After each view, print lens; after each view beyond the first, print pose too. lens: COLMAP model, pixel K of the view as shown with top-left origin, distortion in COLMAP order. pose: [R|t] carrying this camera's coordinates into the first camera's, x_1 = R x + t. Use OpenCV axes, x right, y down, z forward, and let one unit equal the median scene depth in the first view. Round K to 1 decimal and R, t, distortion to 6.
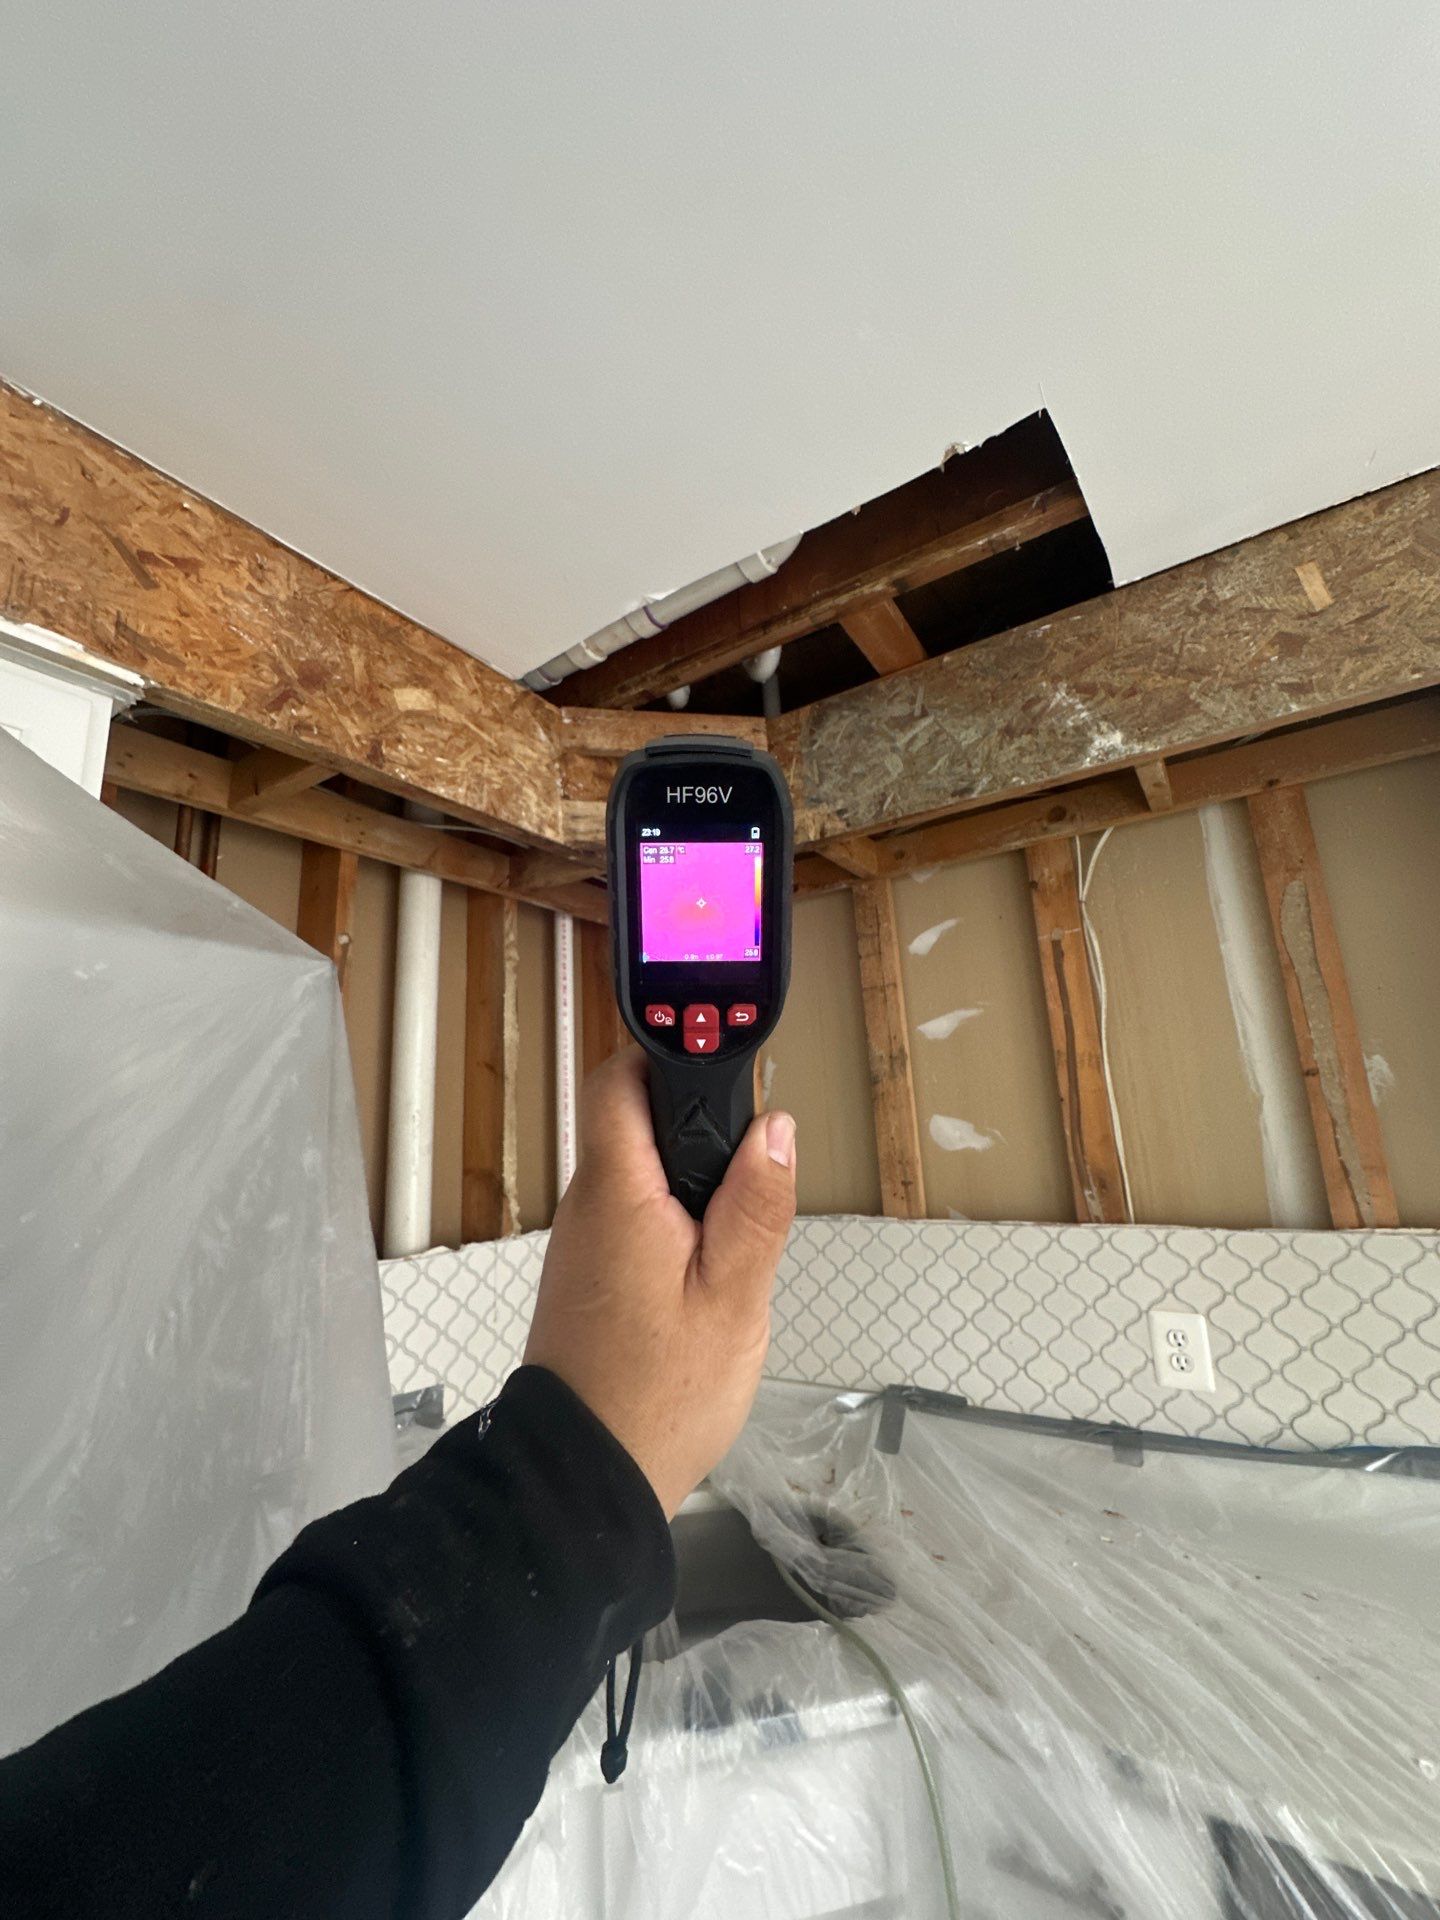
lens RADIAL K [[778.3, 0, 724.6], [0, 778.3, 959.9], [0, 0, 1]] dist [0.001290, -0.000113]
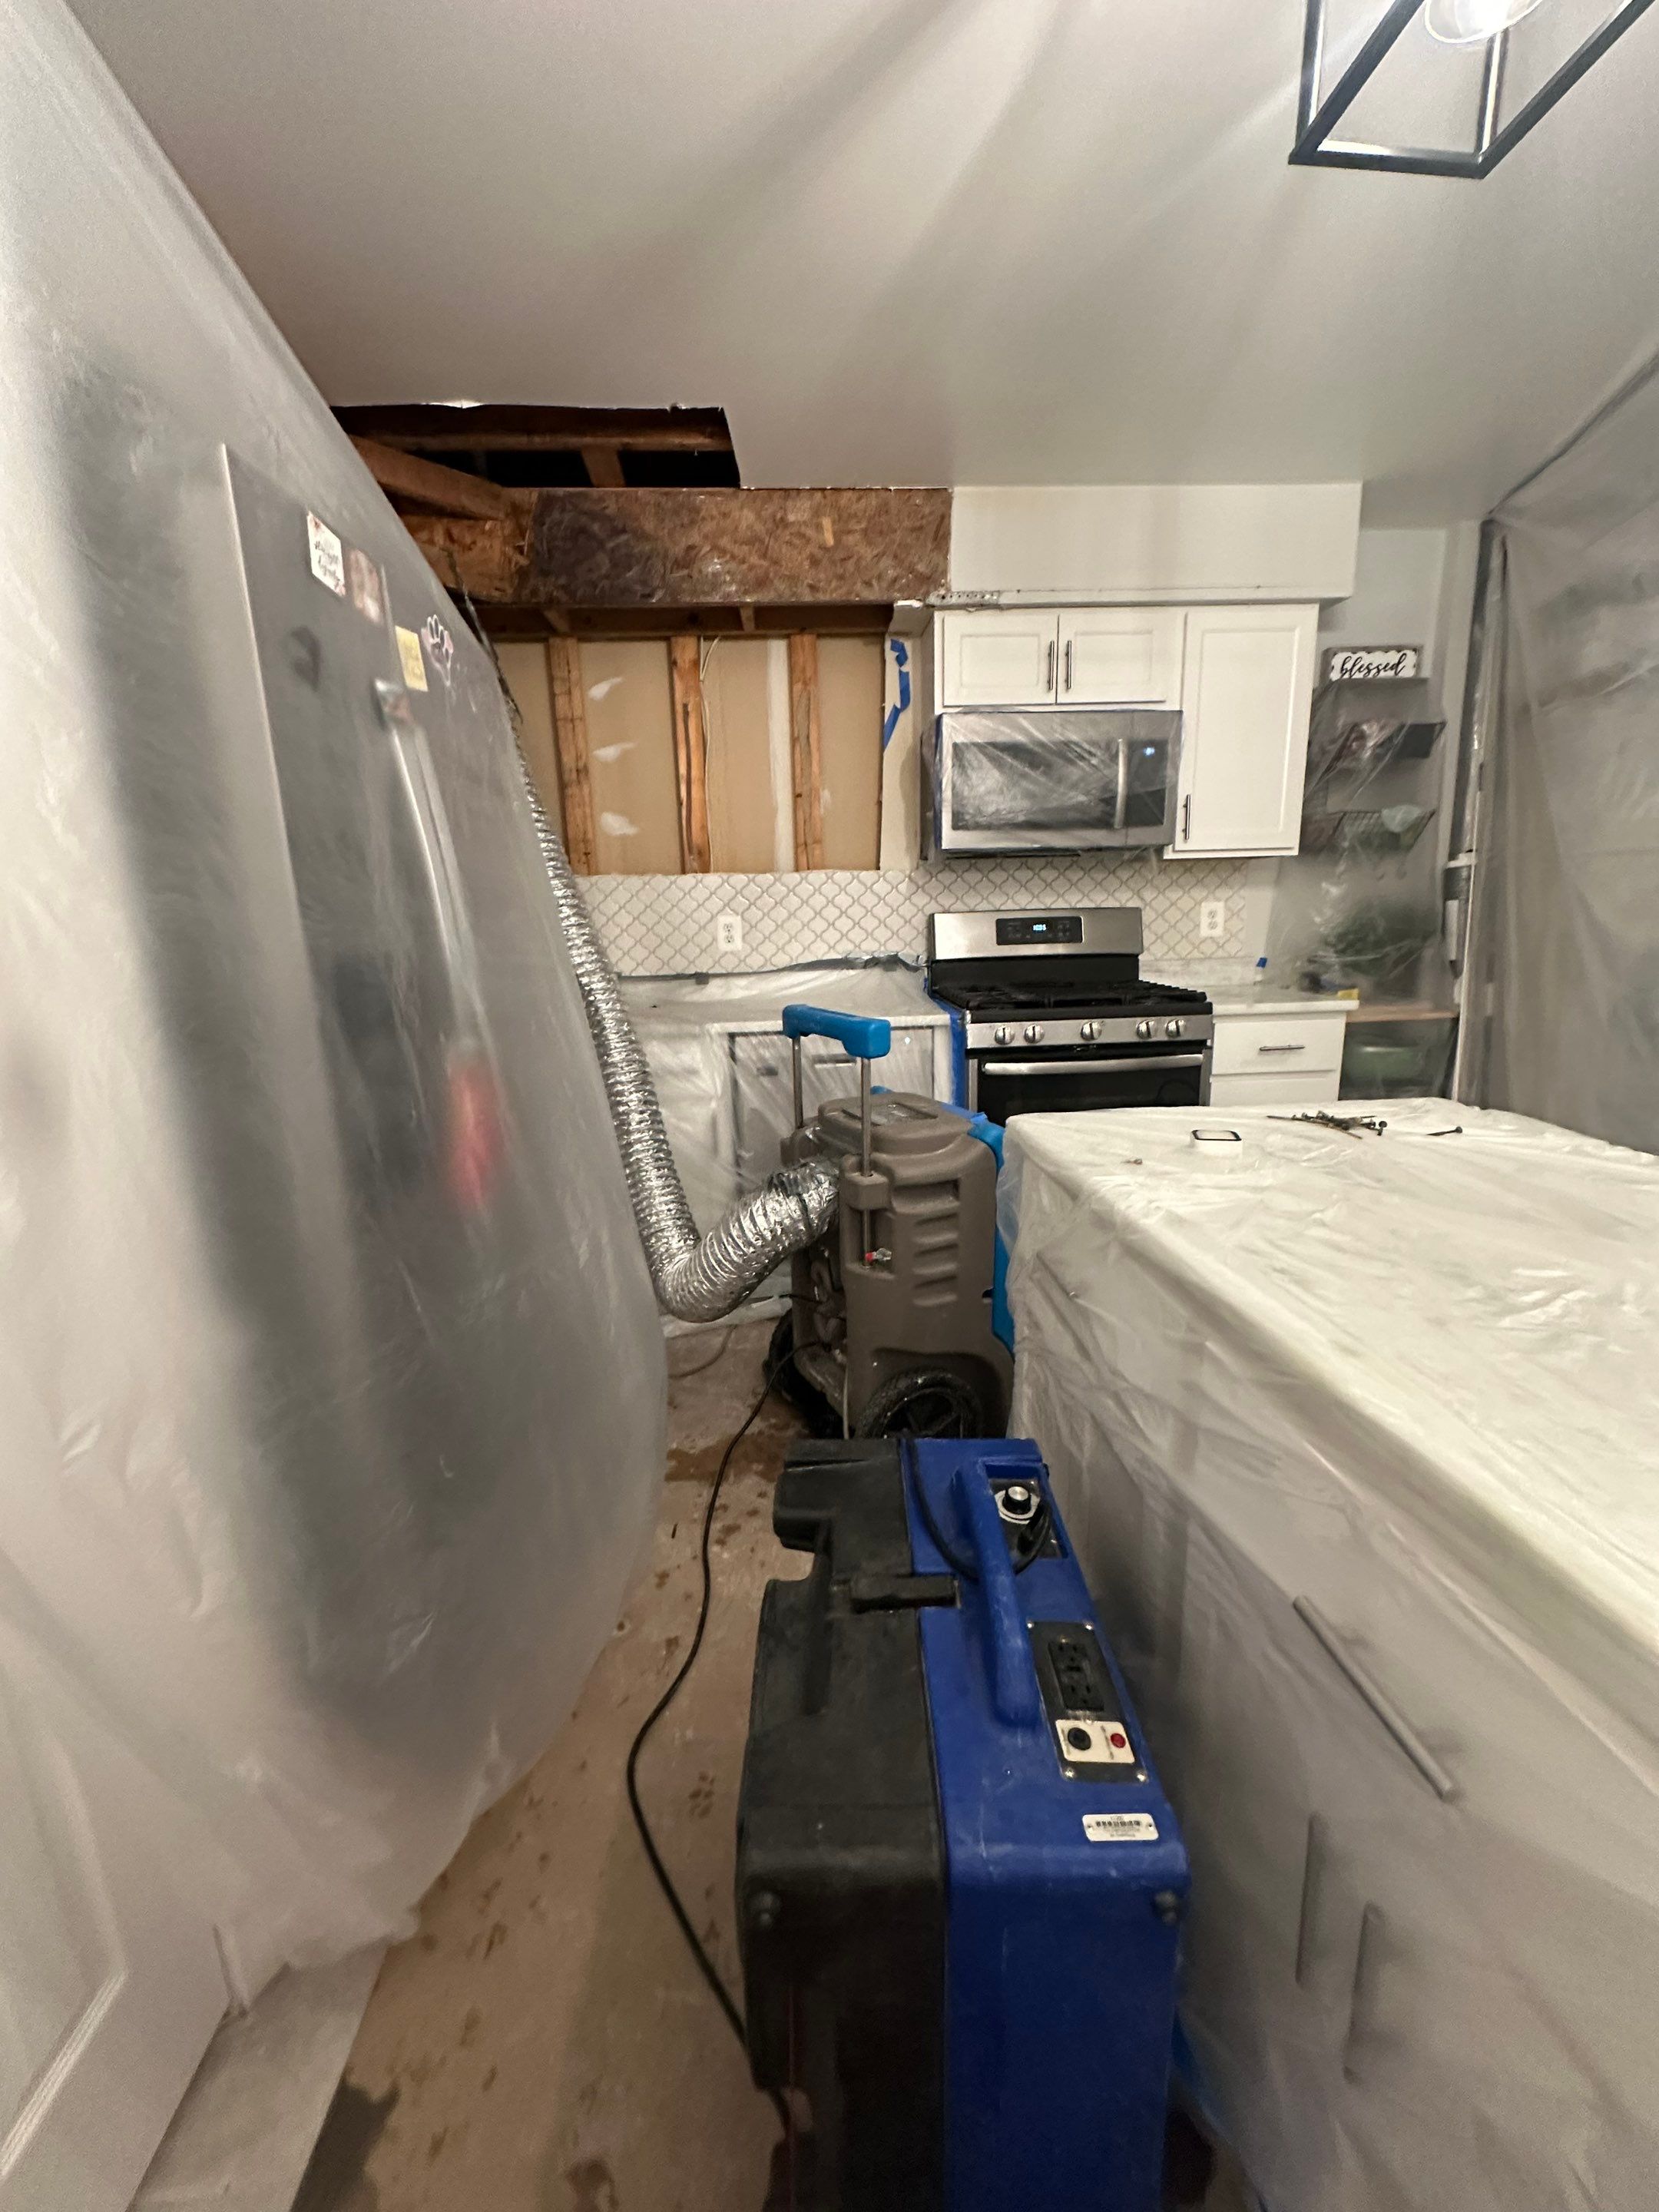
lens RADIAL K [[896.7, 0, 831.4], [0, 896.7, 1112.7], [0, 0, 1]] dist [0.001290, -0.000113]
pose [[0.804239, -0.106046, 0.584769, -0.768324], [-0.140194, 0.922330, 0.360073, 0.067555], [-0.577534, -0.371566, 0.726906, -1.280558]]
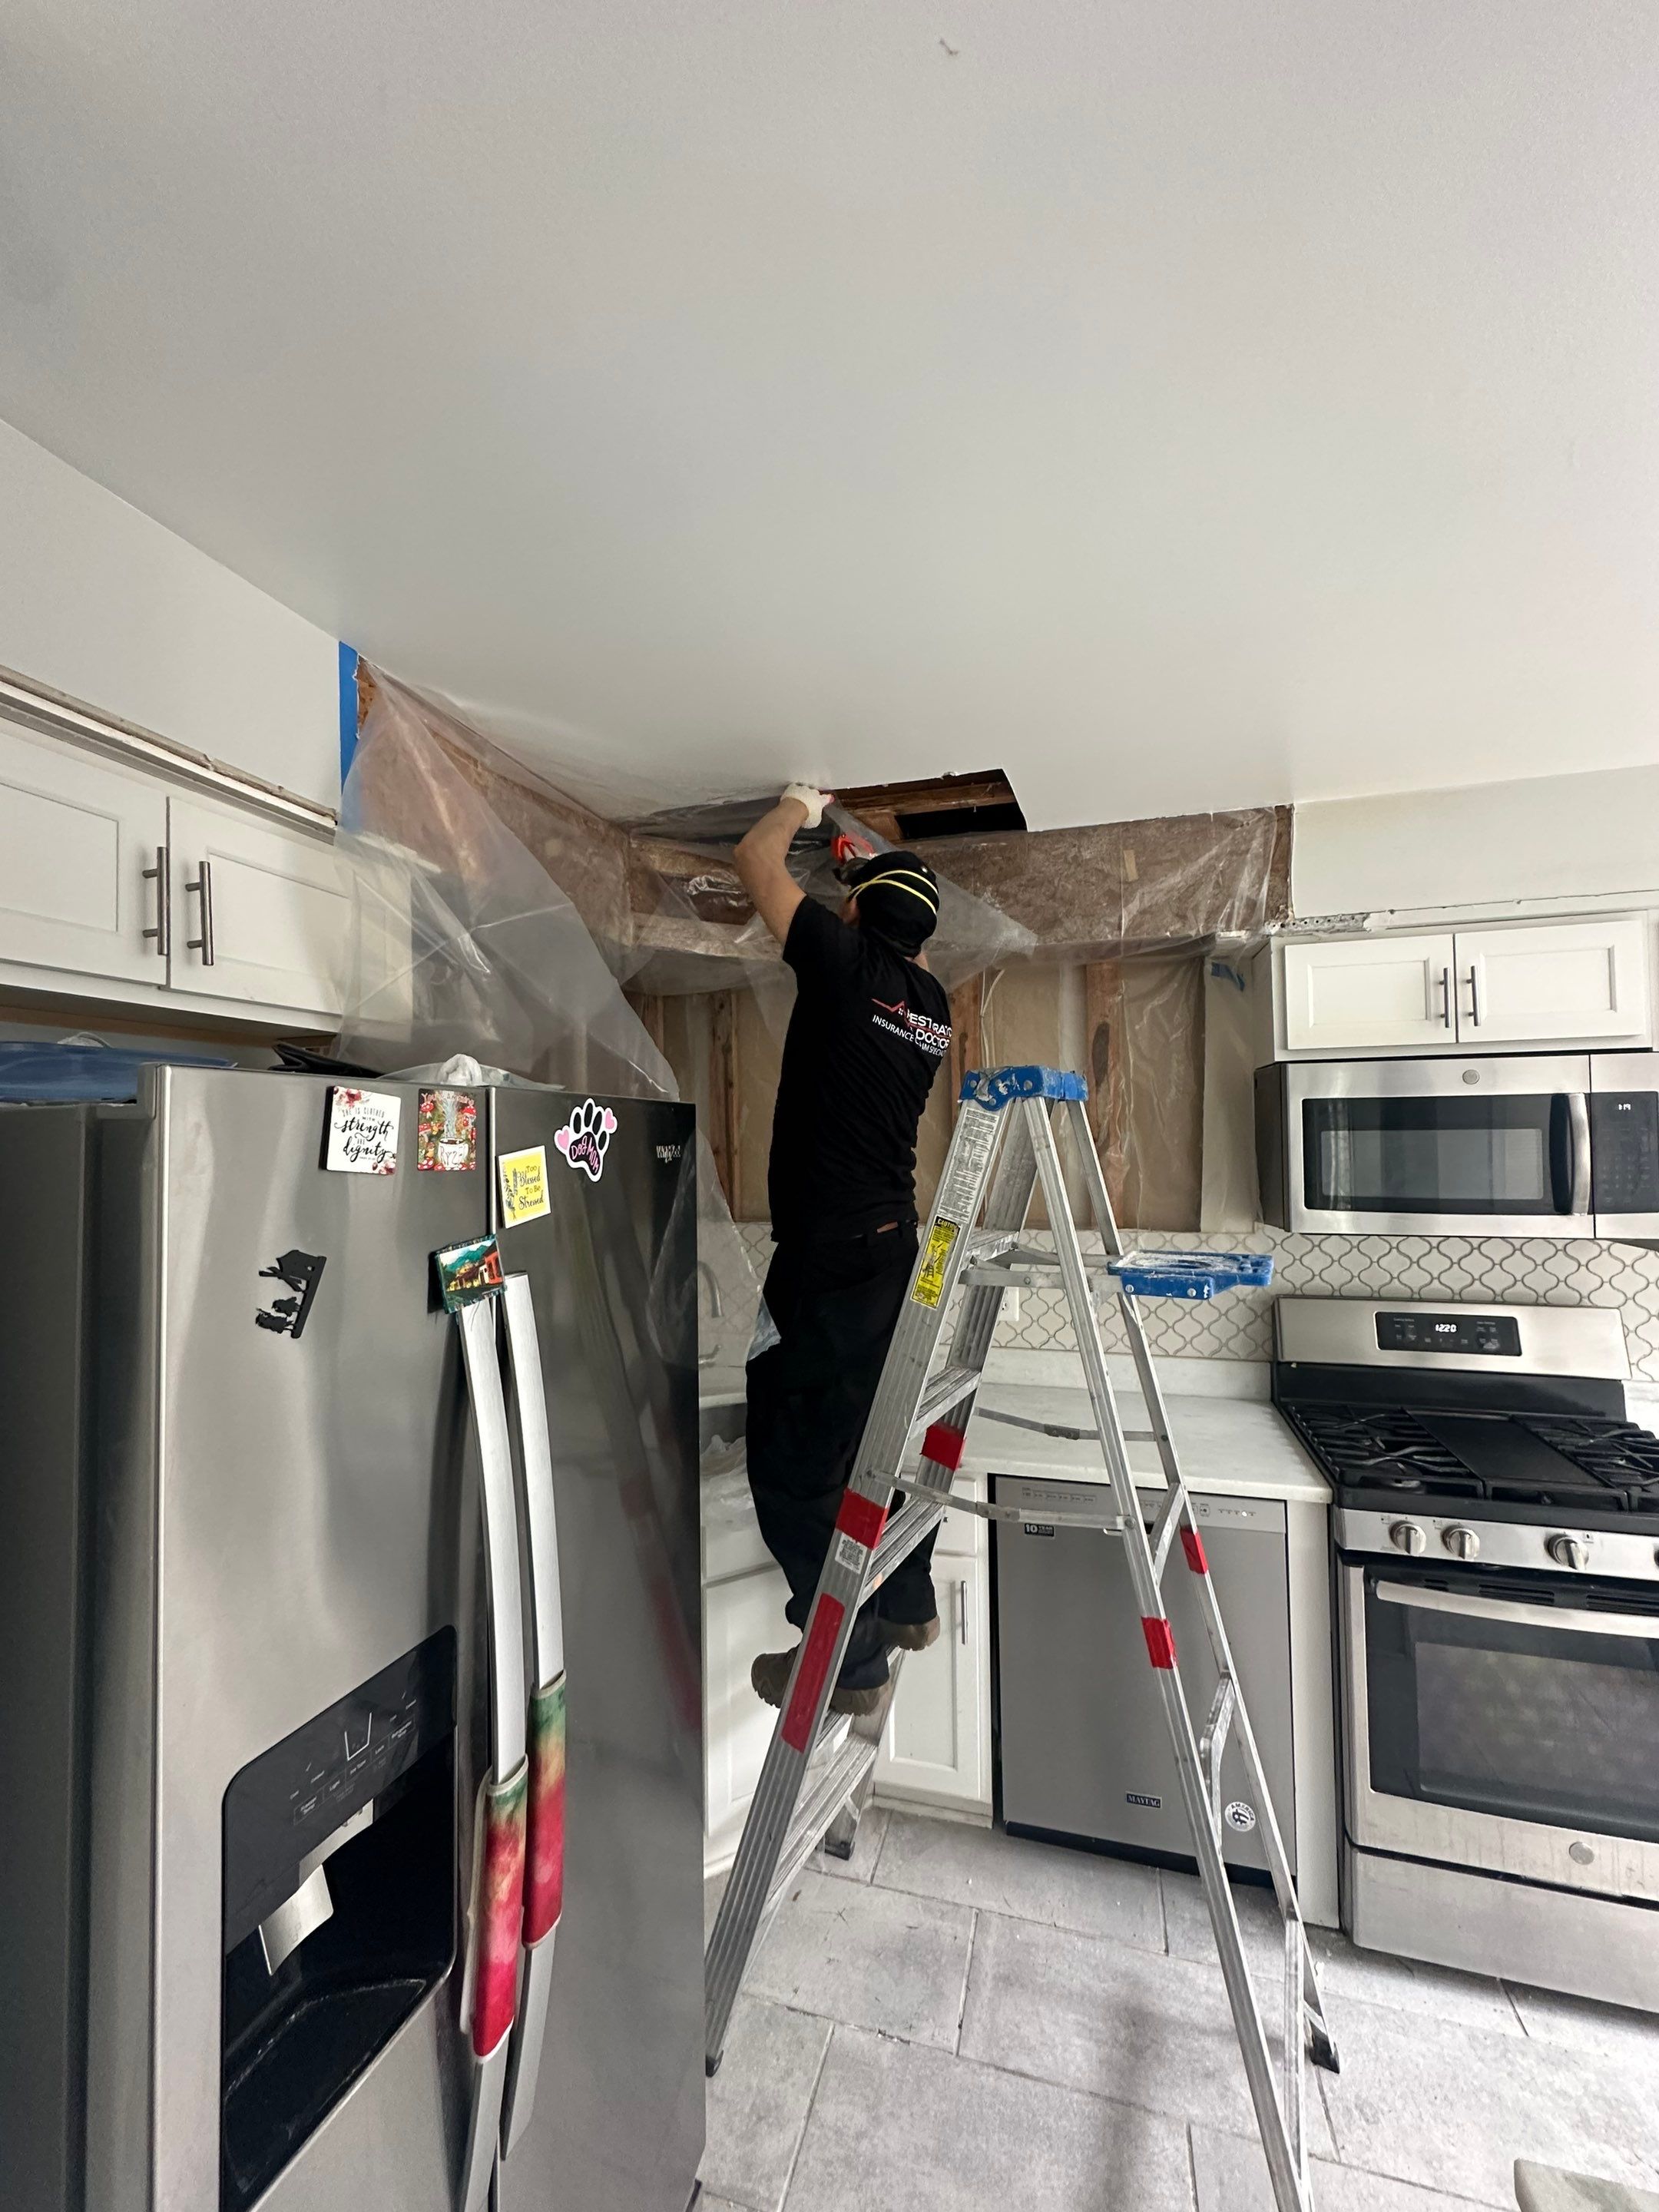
lens RADIAL K [[896.7, 0, 825.6], [0, 896.7, 1106.0], [0, 0, 1]] dist [0.001290, -0.000113]
pose [[0.957251, 0.045918, 0.285591, -0.437129], [-0.095434, 0.982172, 0.161960, -0.225273], [-0.273063, -0.182292, 0.944567, -0.801482]]
